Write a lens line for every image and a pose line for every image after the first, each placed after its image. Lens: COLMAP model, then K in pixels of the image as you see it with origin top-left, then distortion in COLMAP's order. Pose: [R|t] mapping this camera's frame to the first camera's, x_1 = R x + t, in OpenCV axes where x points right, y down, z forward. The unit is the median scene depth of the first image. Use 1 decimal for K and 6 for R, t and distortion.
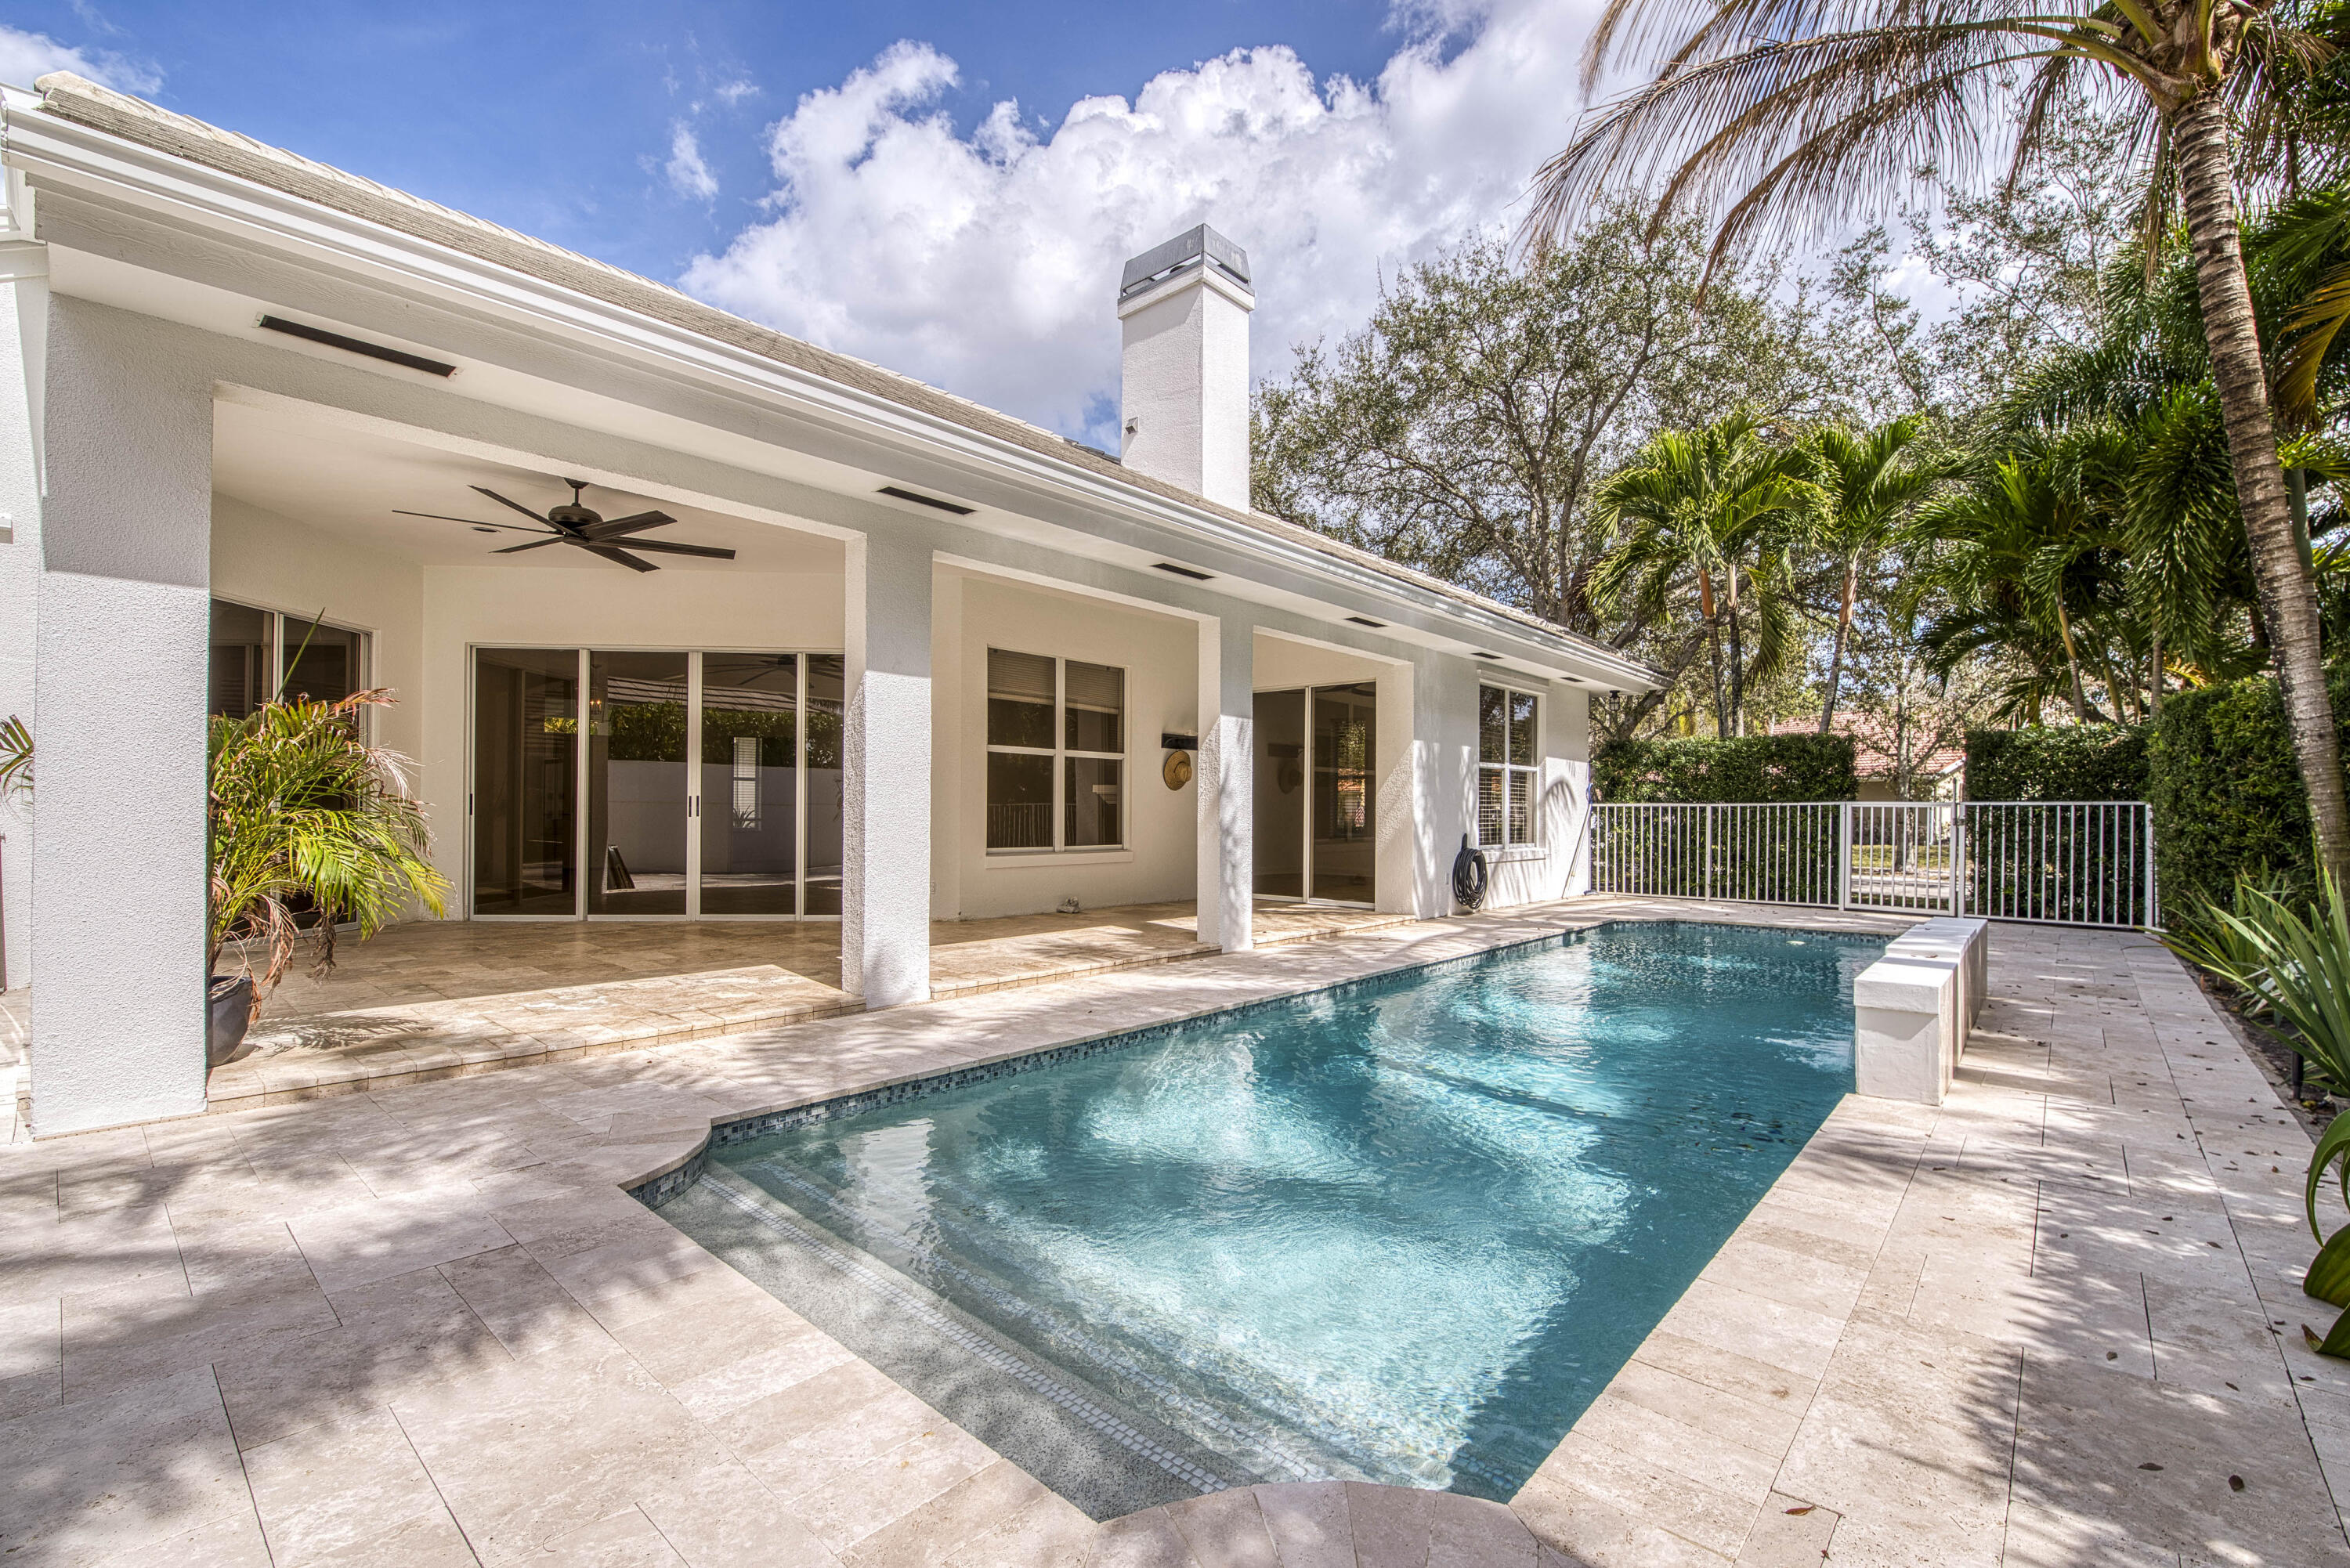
lens RADIAL K [[1010.5, 0, 1211.4], [0, 1010.5, 811.8], [0, 0, 1]] dist [-0.008466, -0.004285]
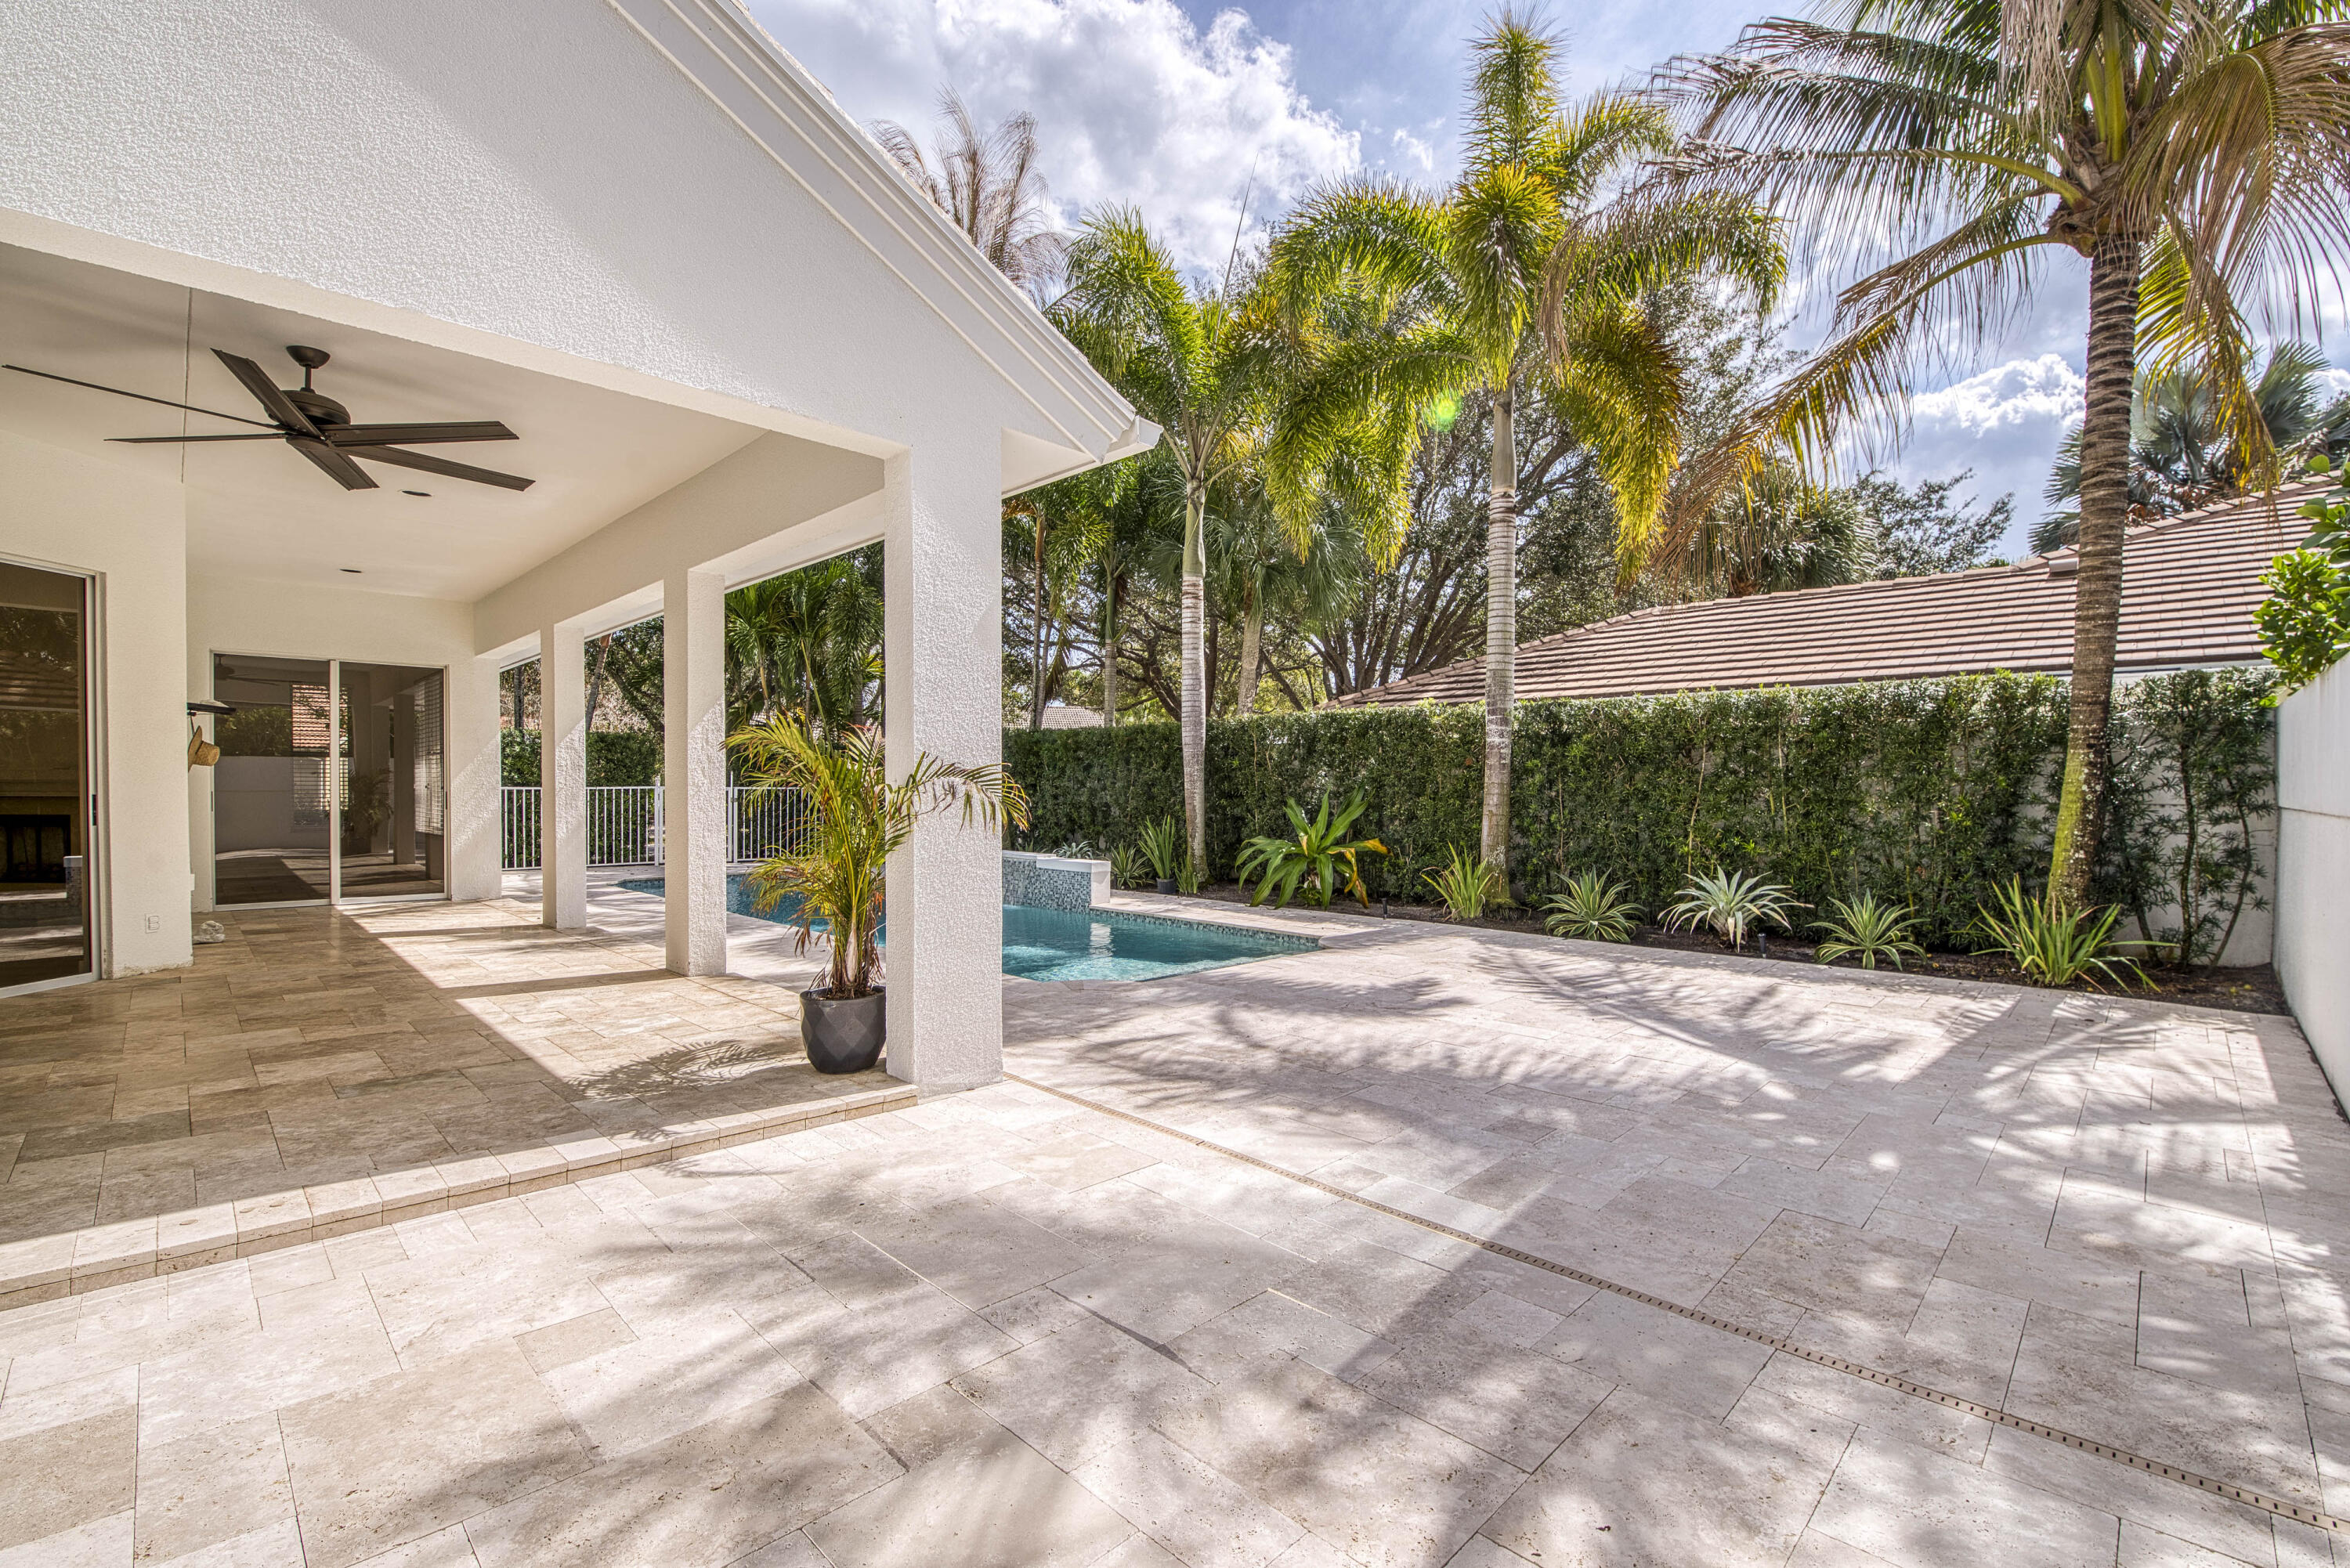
lens RADIAL K [[1010.5, 0, 1195.8], [0, 1010.5, 793.9], [0, 0, 1]] dist [-0.008466, -0.004285]
pose [[0.058276, -0.014342, 0.998197, -0.828119], [-0.002743, 0.999891, 0.014526, -0.025742], [-0.998297, -0.003585, 0.058230, 0.225118]]
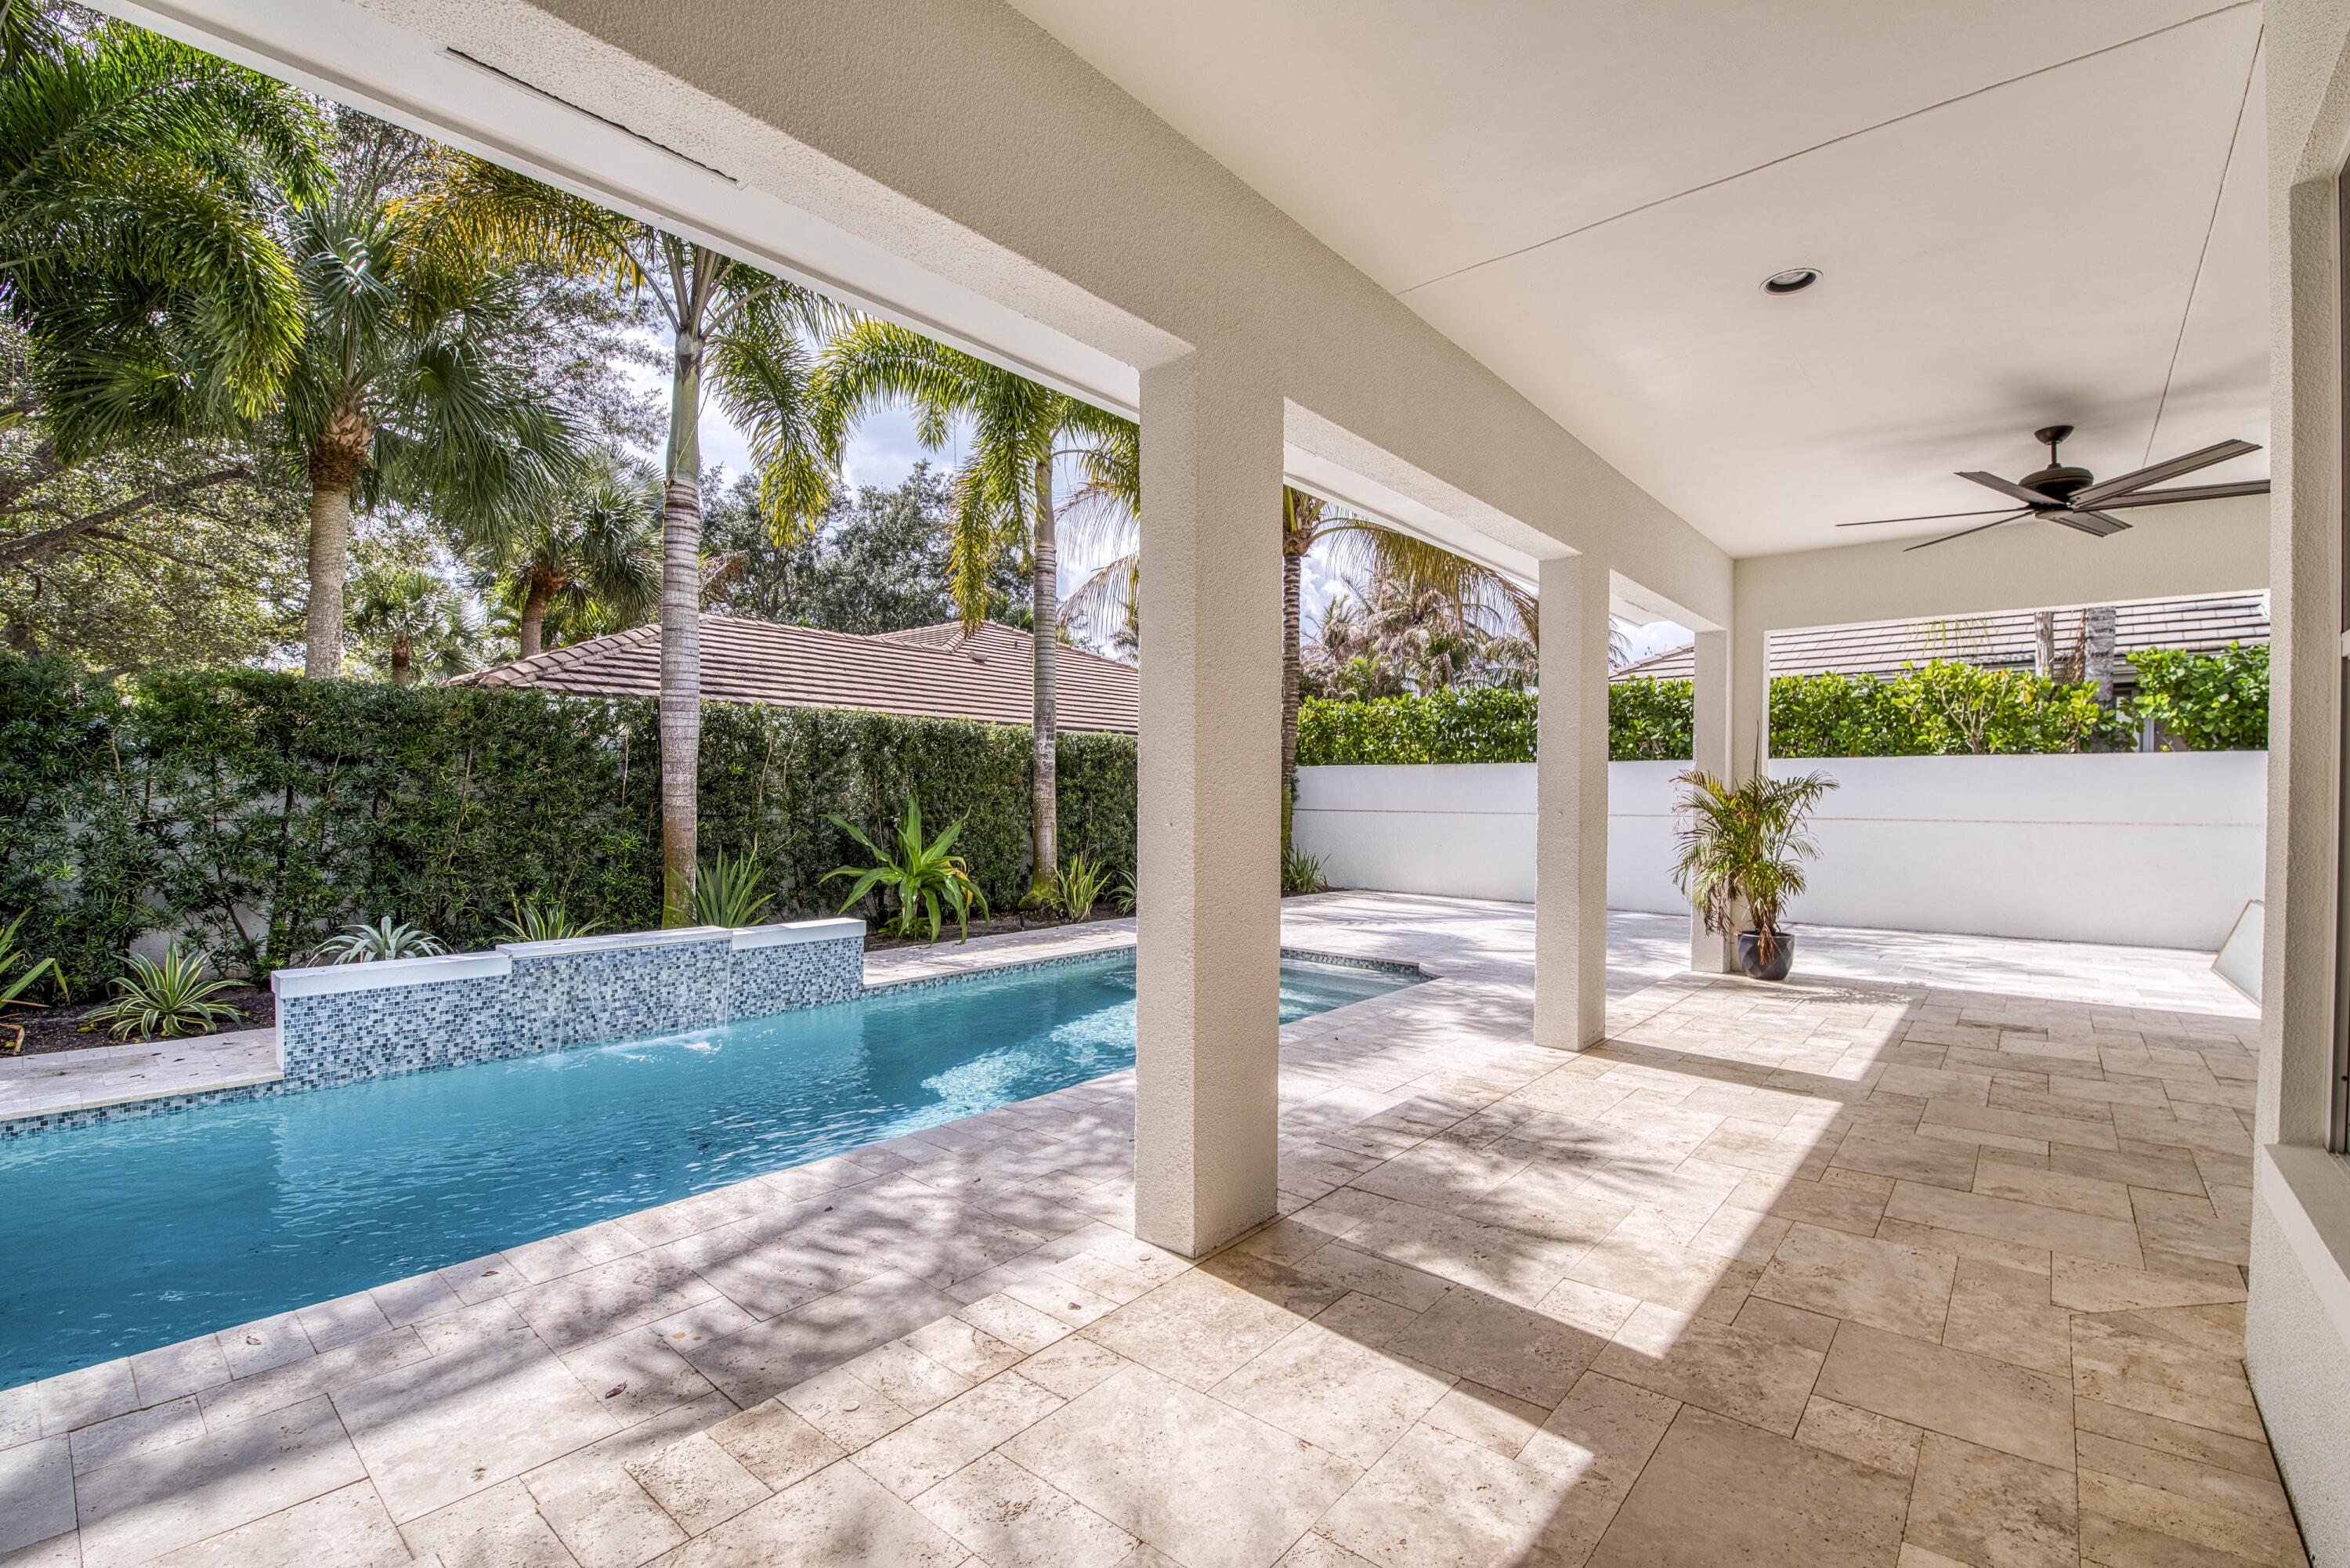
lens RADIAL K [[1010.5, 0, 1212.4], [0, 1010.5, 798.4], [0, 0, 1]] dist [-0.008466, -0.004285]
pose [[-0.999241, -0.016390, -0.035351, 0.040026], [-0.016508, 0.999859, 0.003028, -0.030229], [0.035297, 0.003609, -0.999370, 1.151951]]
